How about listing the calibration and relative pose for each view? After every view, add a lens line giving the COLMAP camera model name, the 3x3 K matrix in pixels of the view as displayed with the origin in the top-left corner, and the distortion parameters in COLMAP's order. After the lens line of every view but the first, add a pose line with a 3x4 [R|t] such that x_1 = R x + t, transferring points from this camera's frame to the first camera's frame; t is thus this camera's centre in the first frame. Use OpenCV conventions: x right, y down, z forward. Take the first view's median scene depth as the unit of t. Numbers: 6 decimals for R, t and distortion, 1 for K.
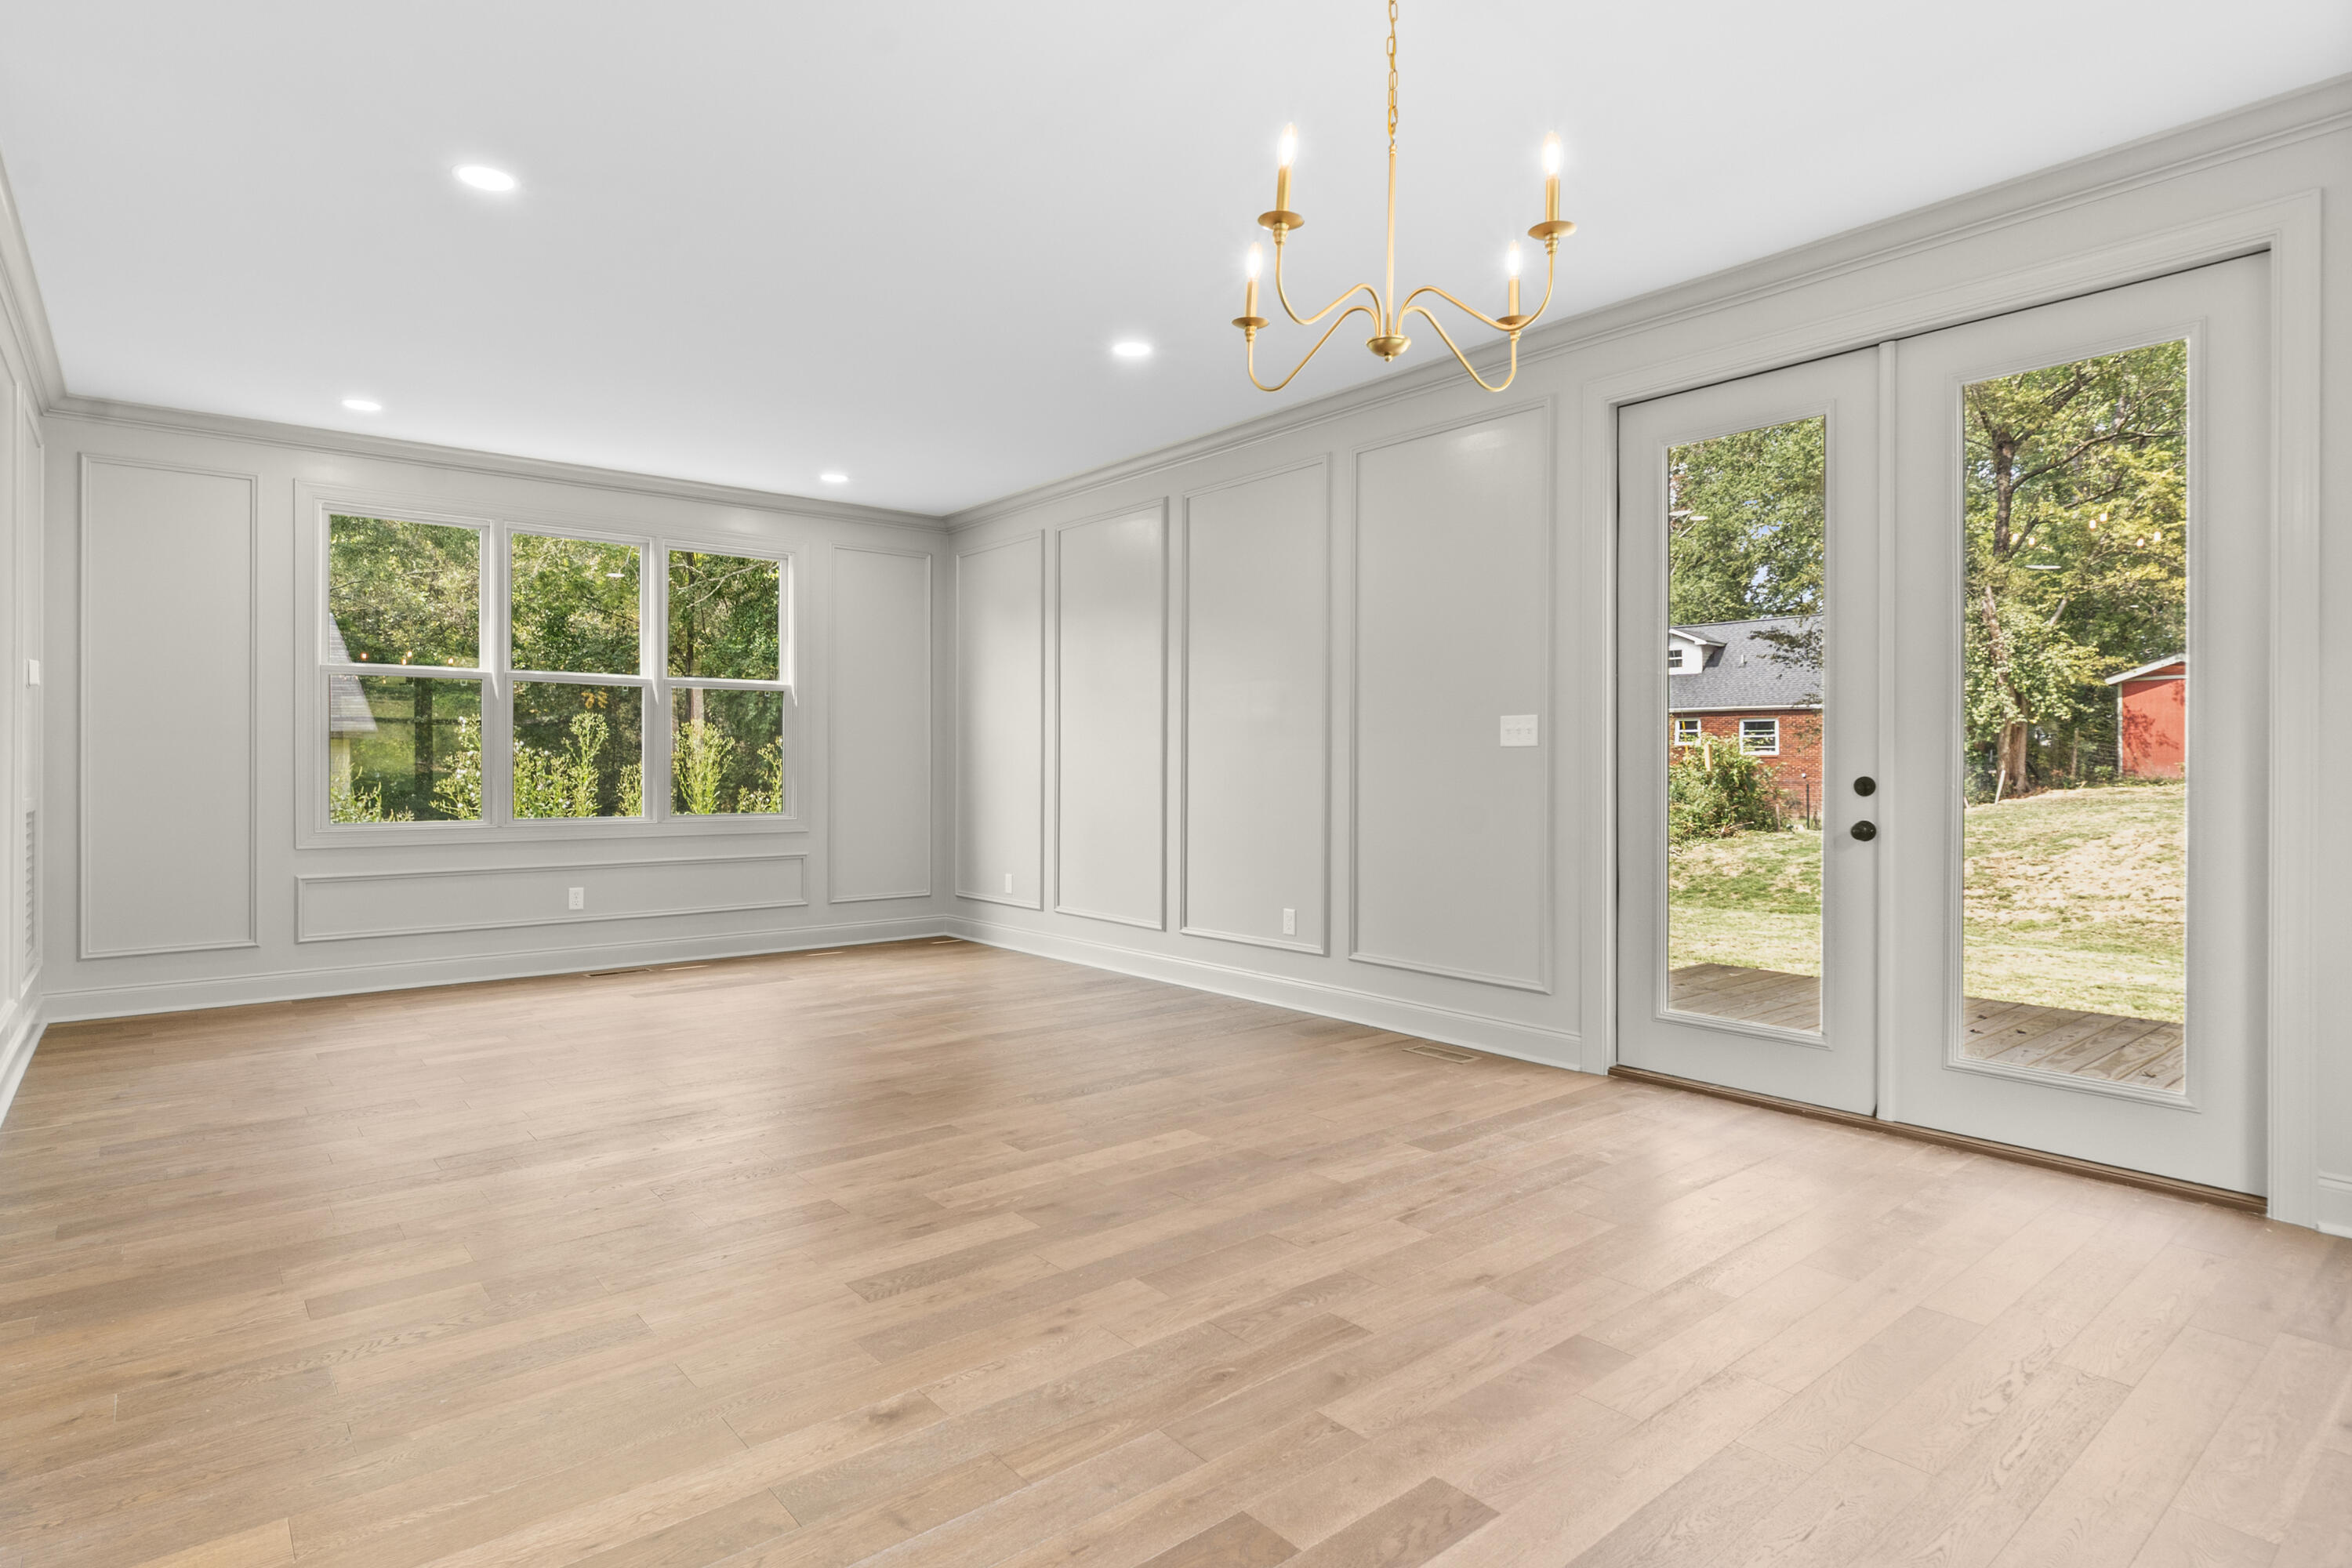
lens RADIAL K [[1219.3, 0, 1175.1], [0, 1219.3, 767.0], [0, 0, 1]] dist [-0.003790, 0.002138]
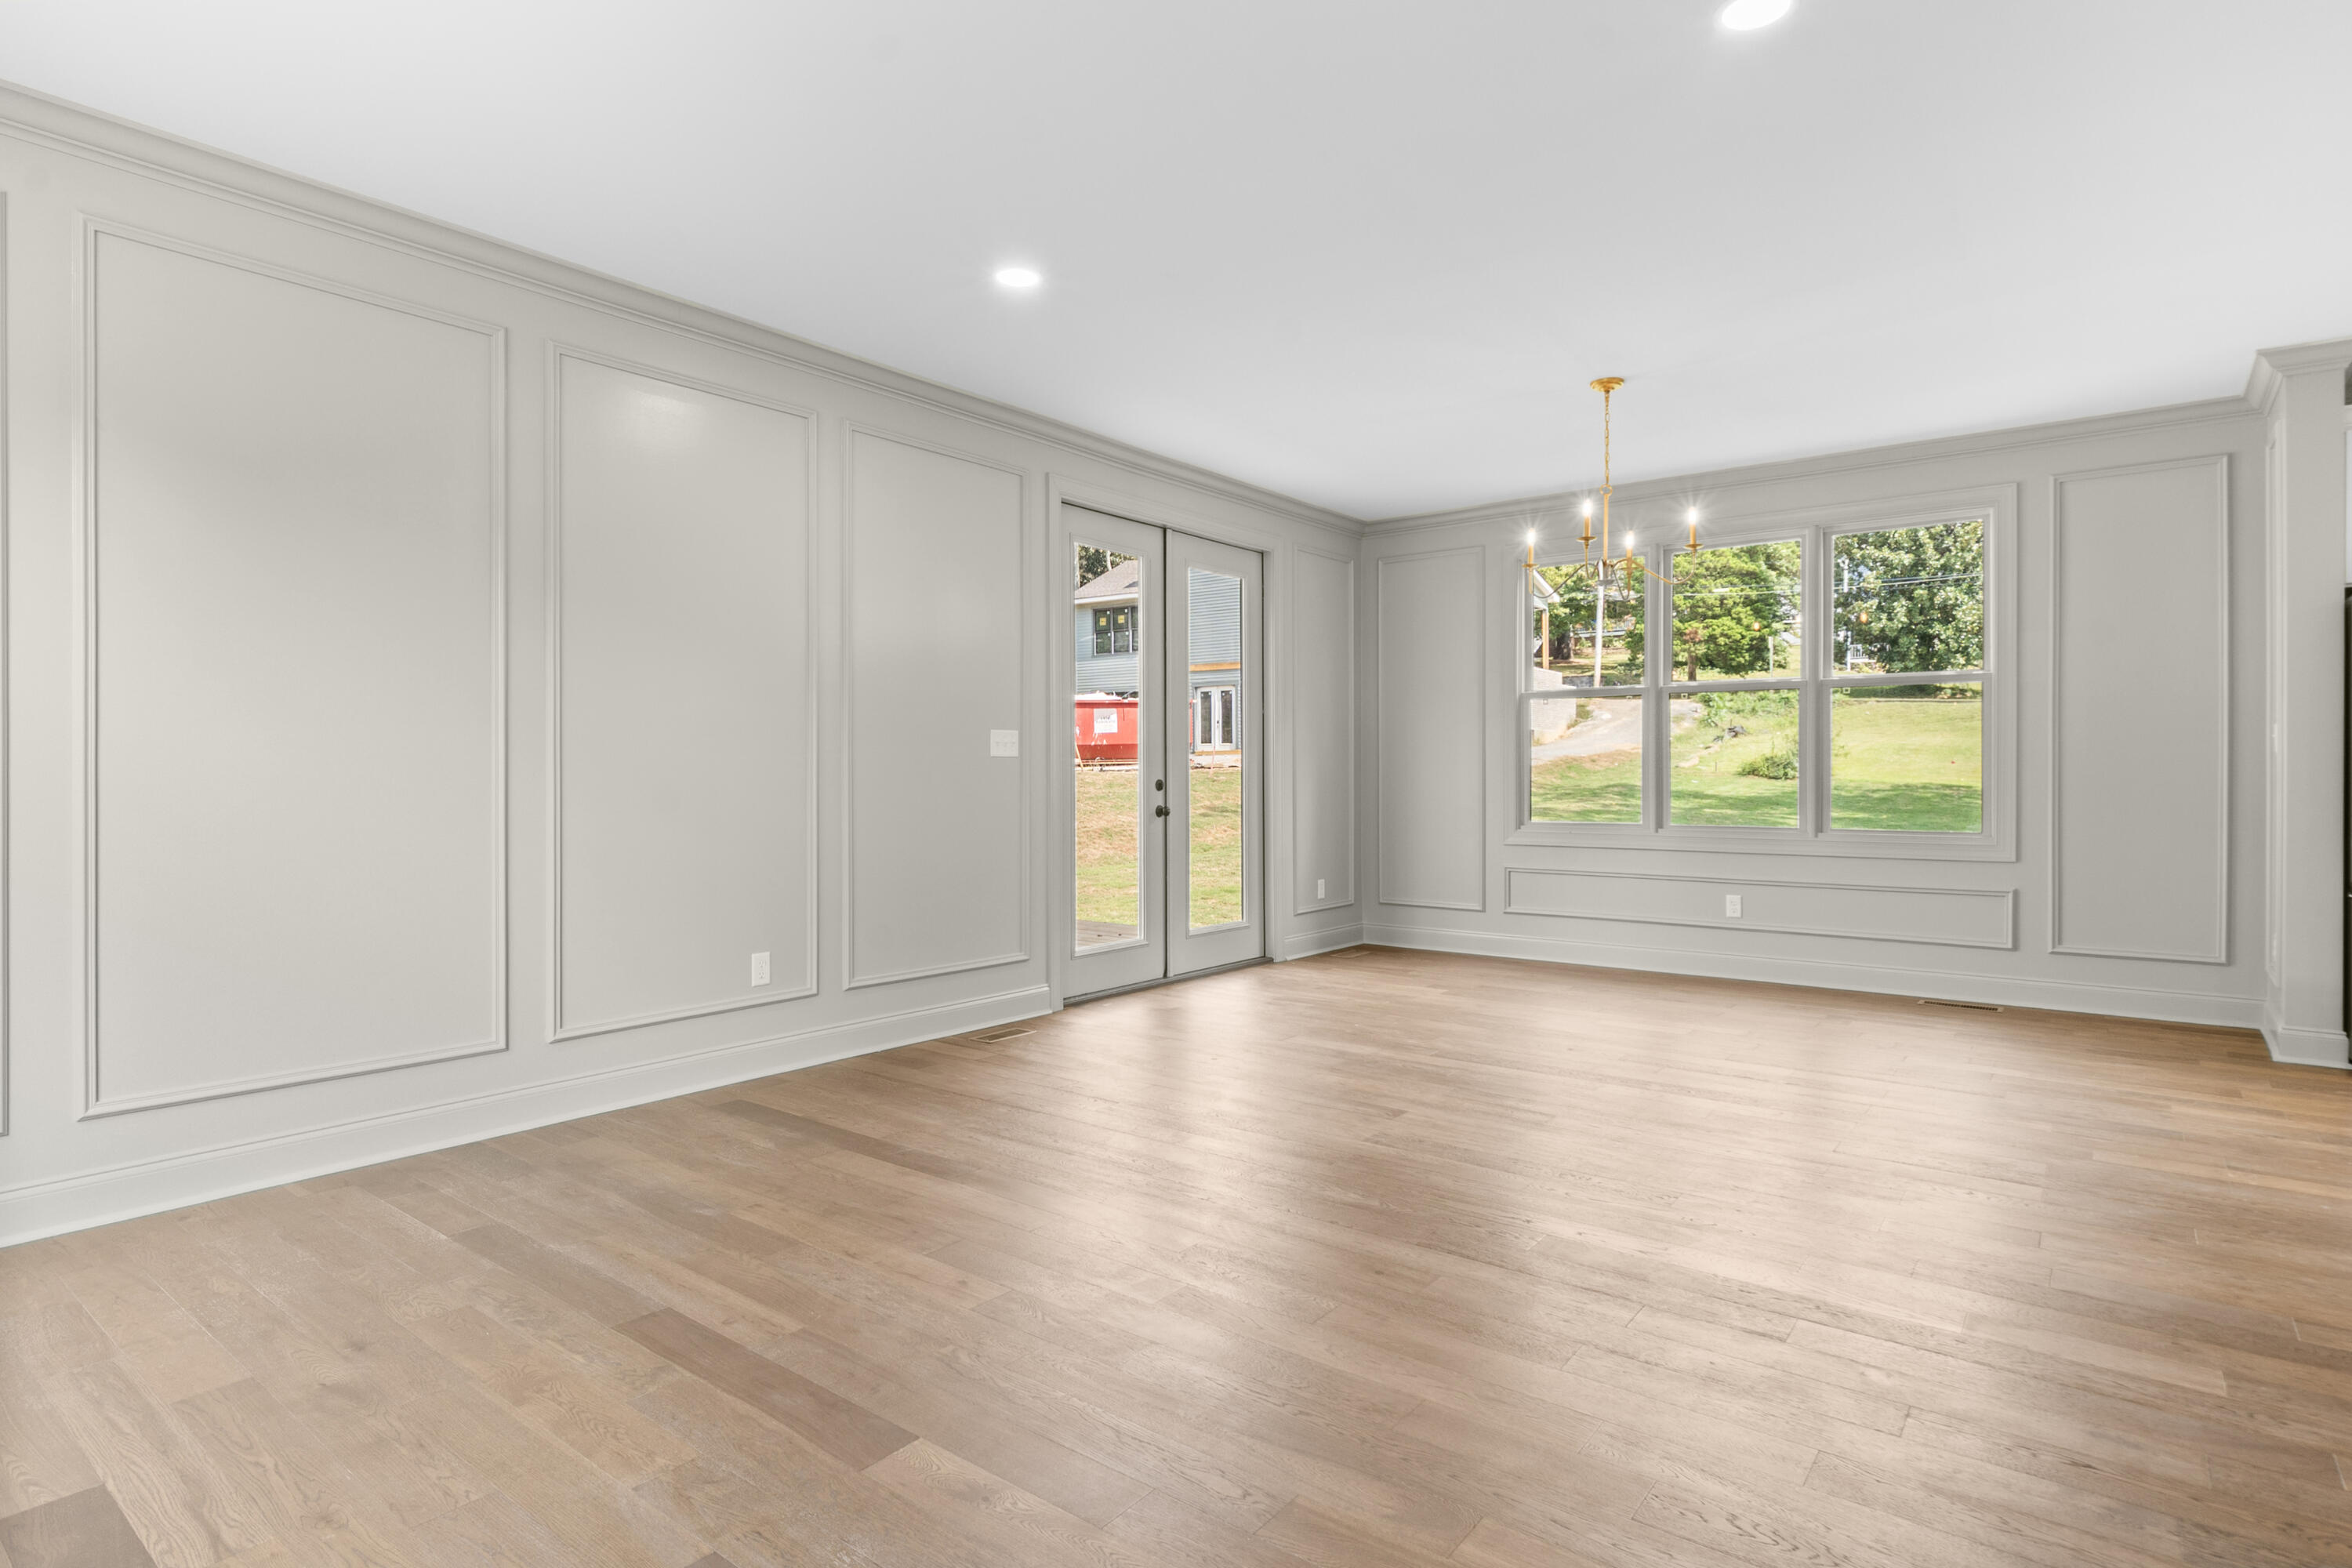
lens RADIAL K [[1219.3, 0, 1151.3], [0, 1219.3, 777.4], [0, 0, 1]] dist [-0.003790, 0.002138]
pose [[-0.204655, -0.004657, 0.978823, -1.384116], [0.002933, 0.999981, 0.005371, -0.005386], [-0.978830, 0.003970, -0.204638, 1.708020]]
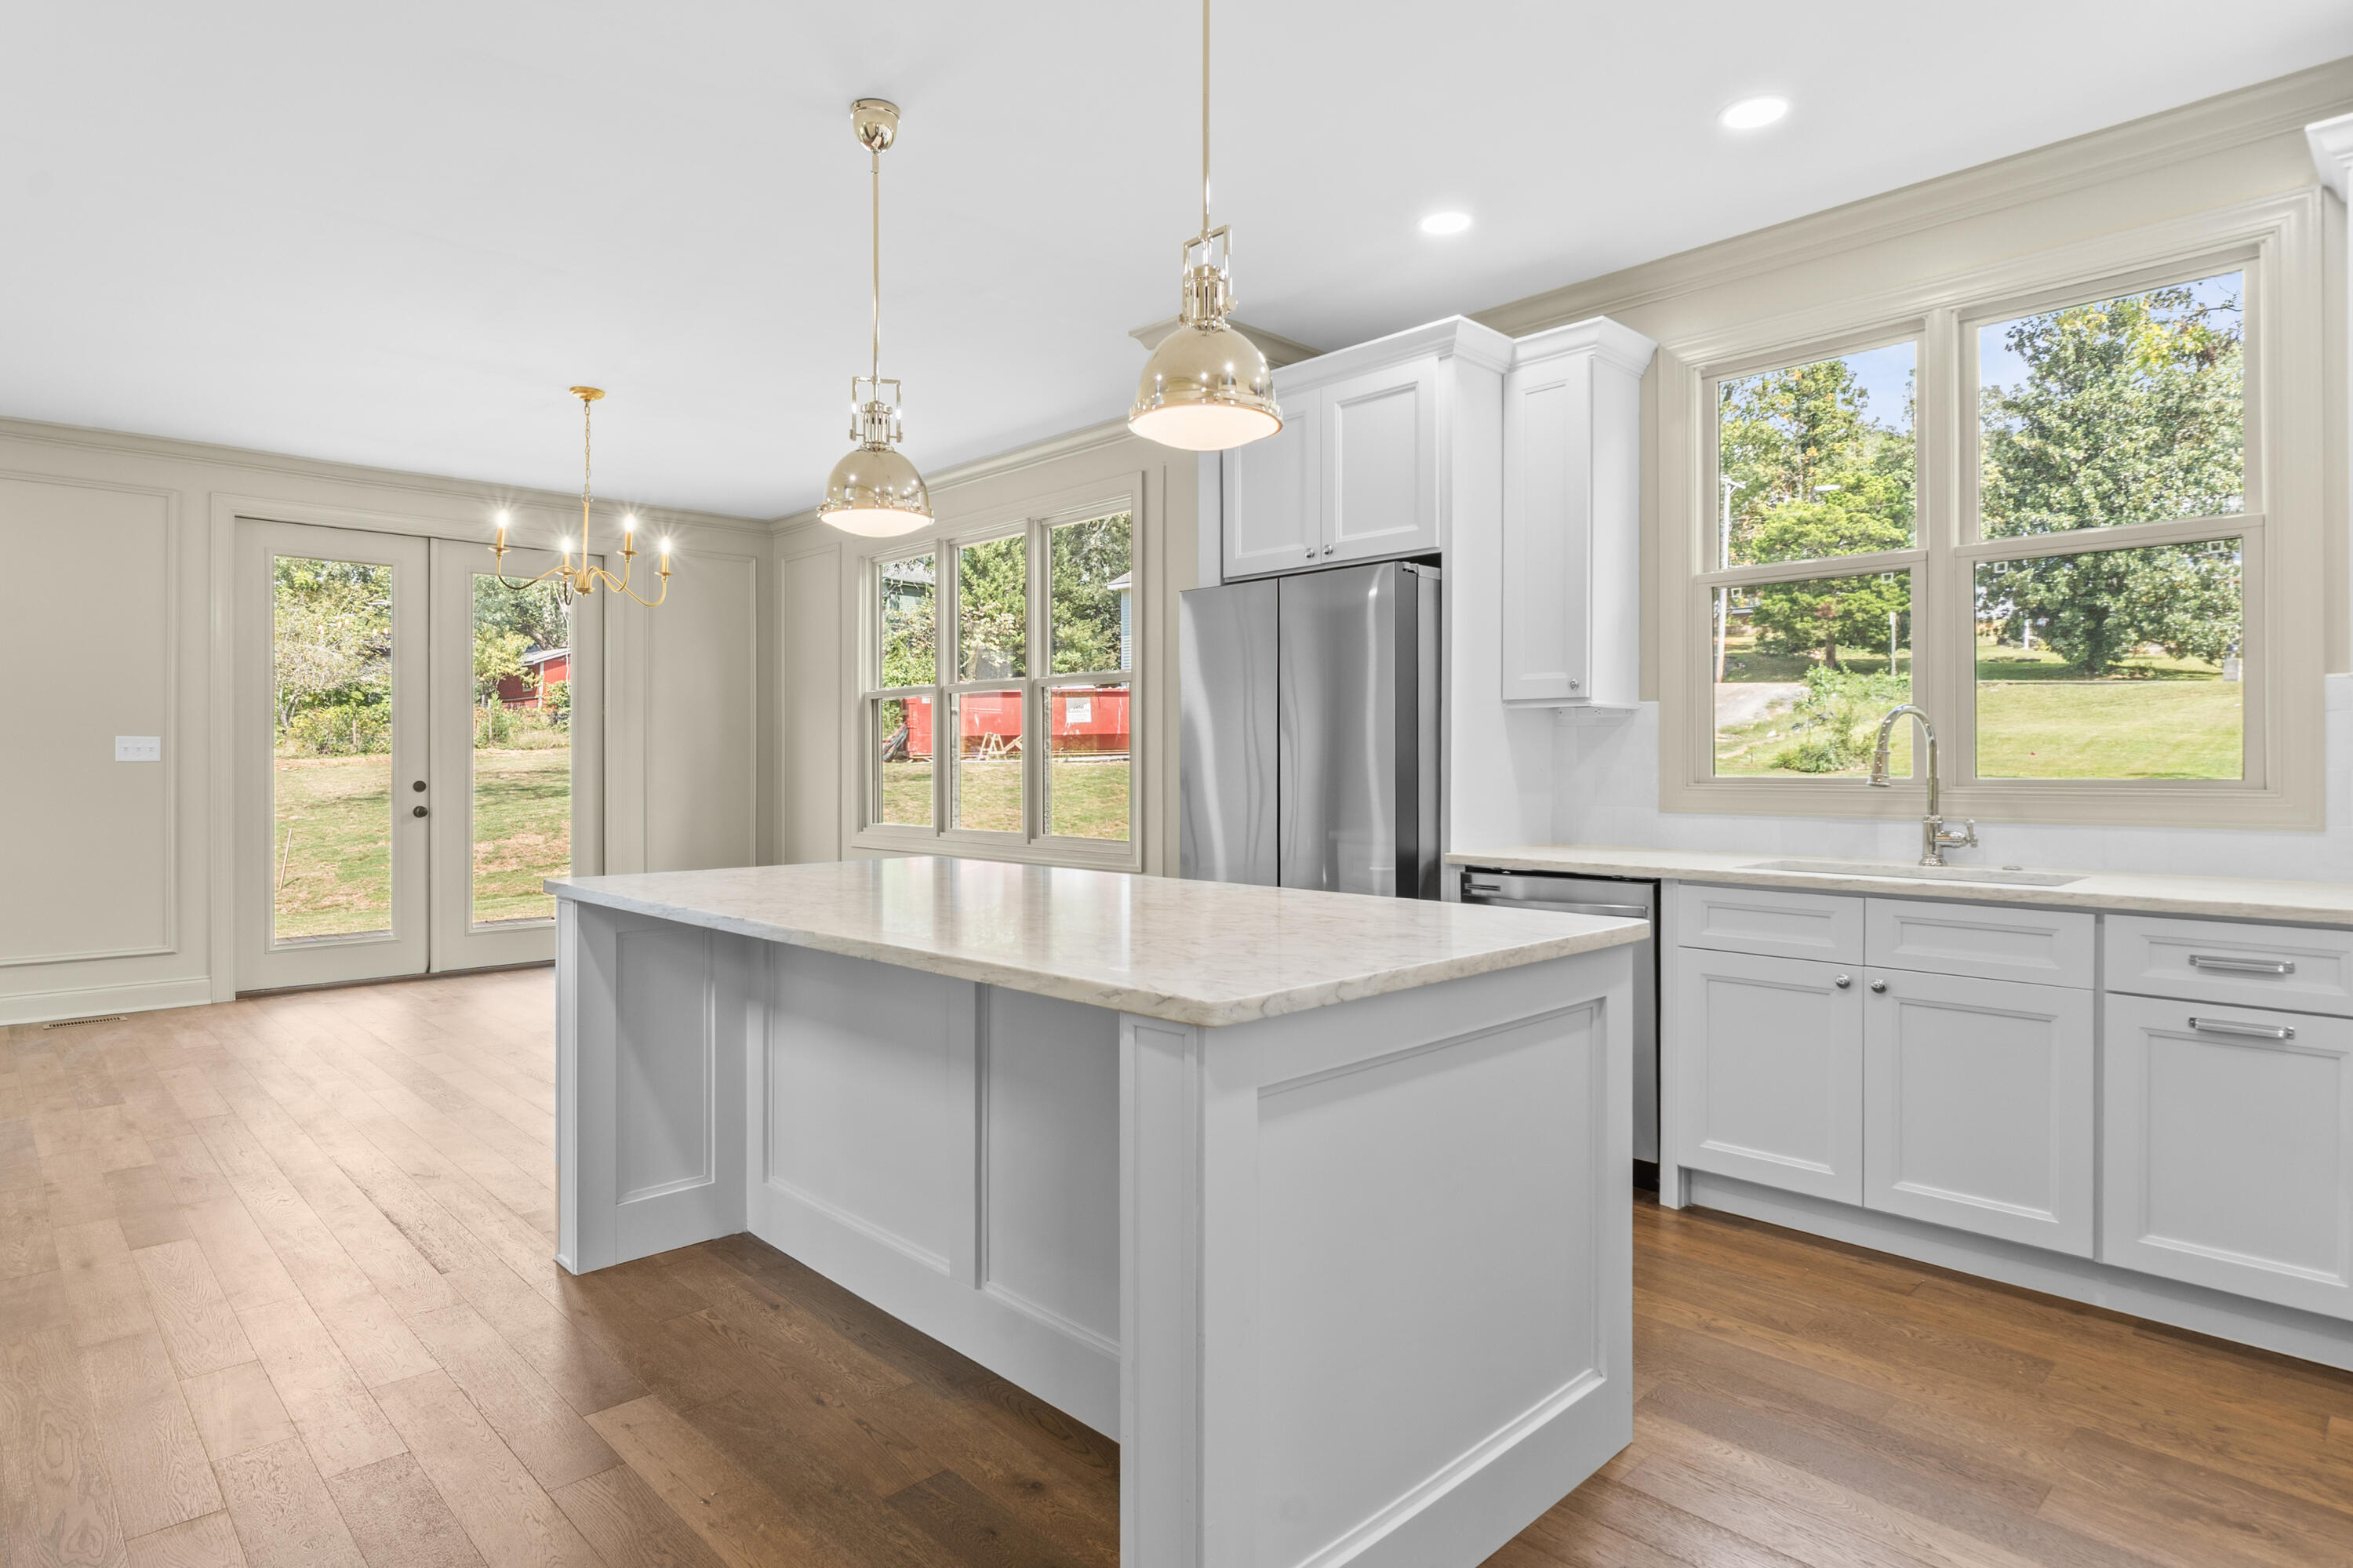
lens RADIAL K [[1255.6, 0, 1130.2], [0, 1255.6, 759.9], [0, 0, 1]] dist [0.002315, -0.000323]
pose [[-0.063543, -0.001491, 0.997978, -1.645470], [0.000462, 0.999999, 0.001524, -0.031052], [-0.997979, 0.000558, -0.063542, 0.113951]]
